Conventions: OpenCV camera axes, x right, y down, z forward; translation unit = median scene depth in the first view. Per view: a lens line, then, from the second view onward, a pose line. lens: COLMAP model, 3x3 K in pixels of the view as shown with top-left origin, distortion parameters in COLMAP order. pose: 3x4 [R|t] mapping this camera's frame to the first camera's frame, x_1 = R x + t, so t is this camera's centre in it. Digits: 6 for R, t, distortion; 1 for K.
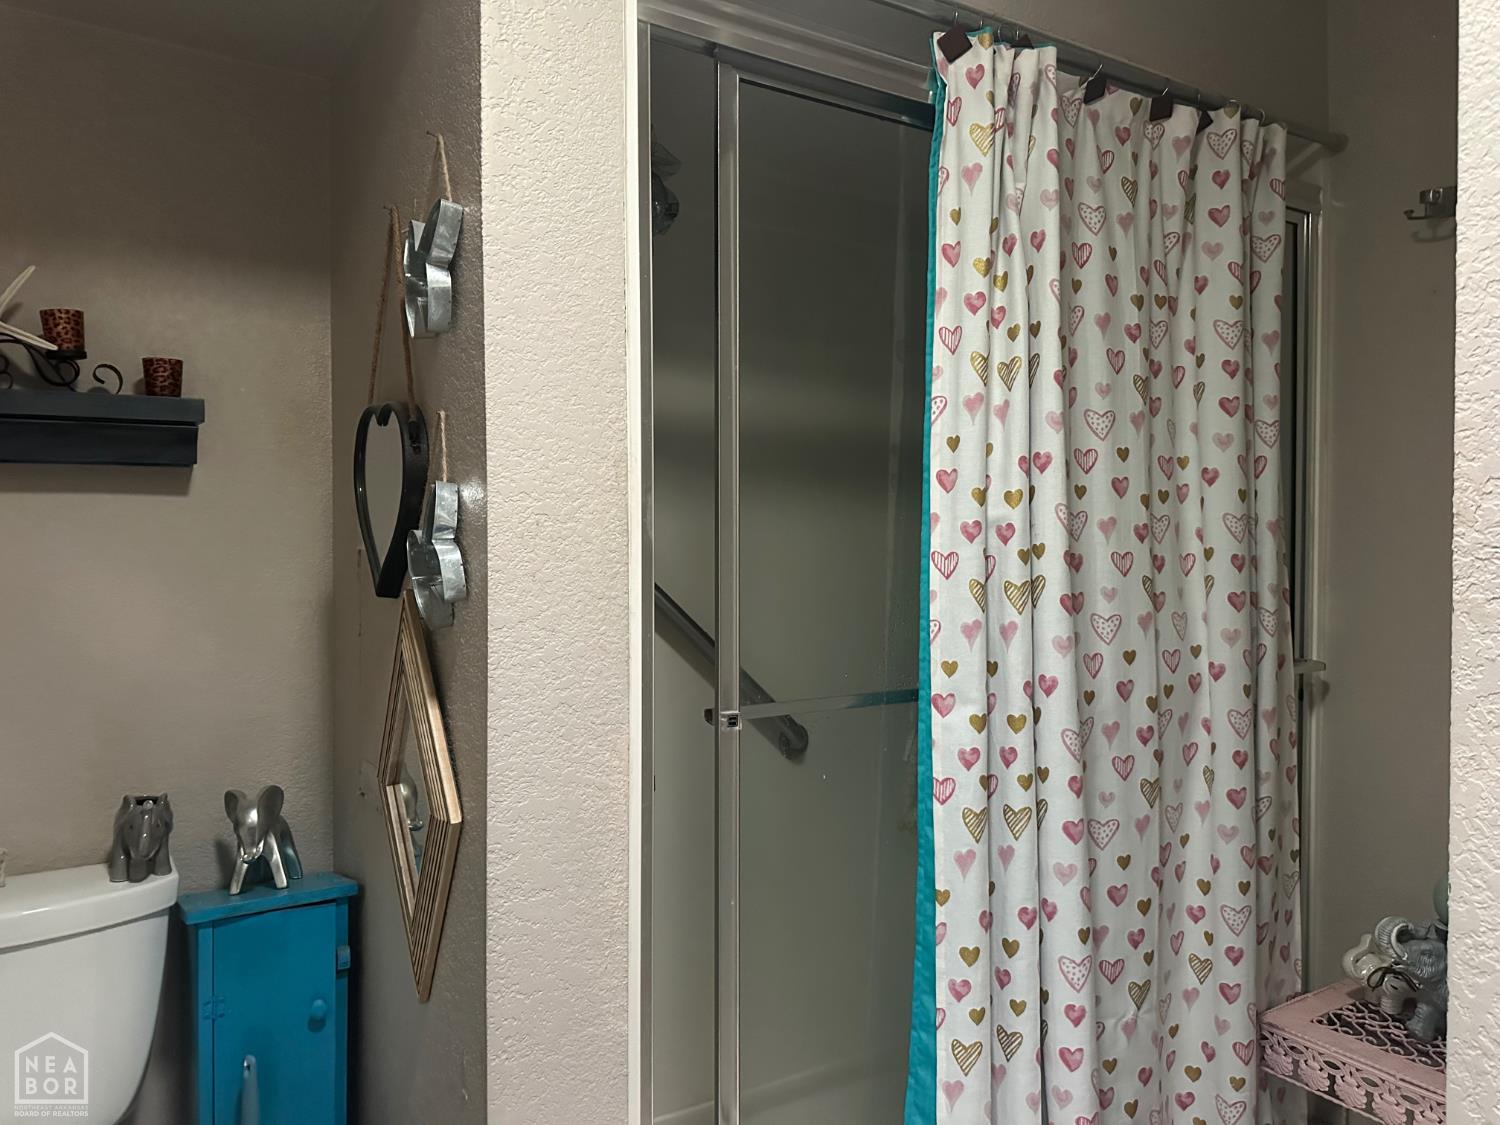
lens RADIAL K [[1052.1, 0, 750.0], [0, 1052.1, 562.8], [0, 0, 1]] dist [0.141362, -0.201550]
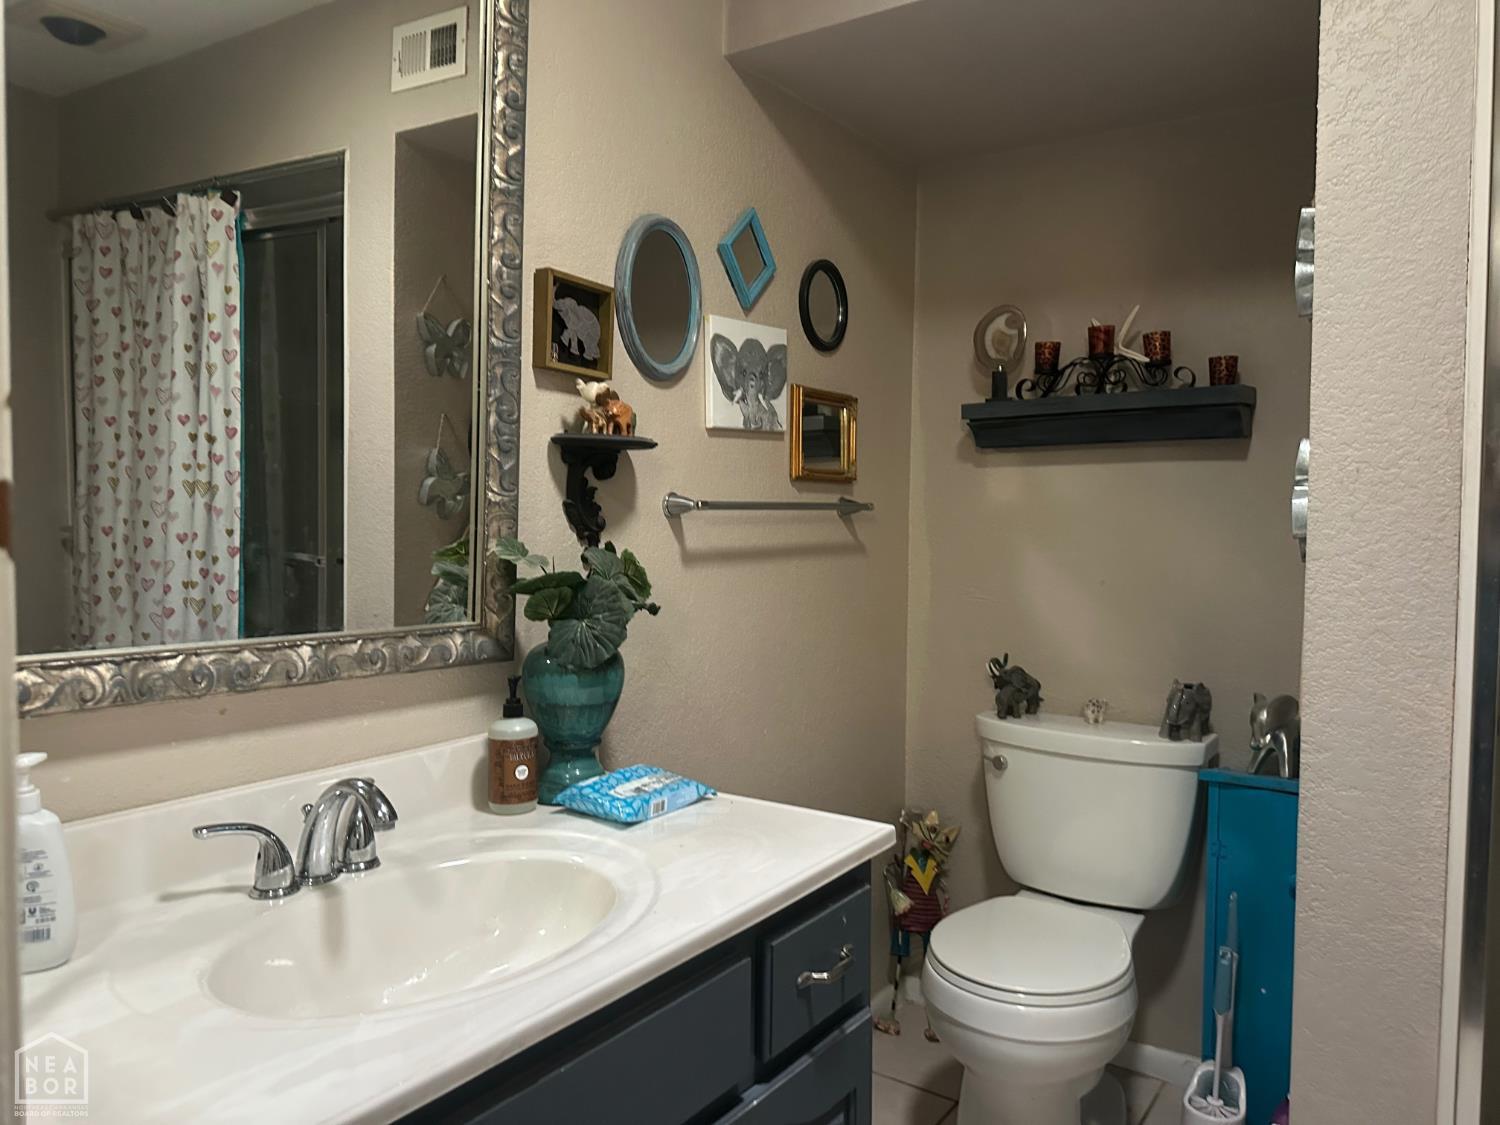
lens RADIAL K [[1052.1, 0, 750.0], [0, 1052.1, 562.8], [0, 0, 1]] dist [0.141362, -0.201550]
pose [[0.390790, 0.048953, -0.919177, 0.576582], [-0.028012, 0.998755, 0.041282, 0.030865], [0.920053, 0.009615, 0.391675, -0.055538]]
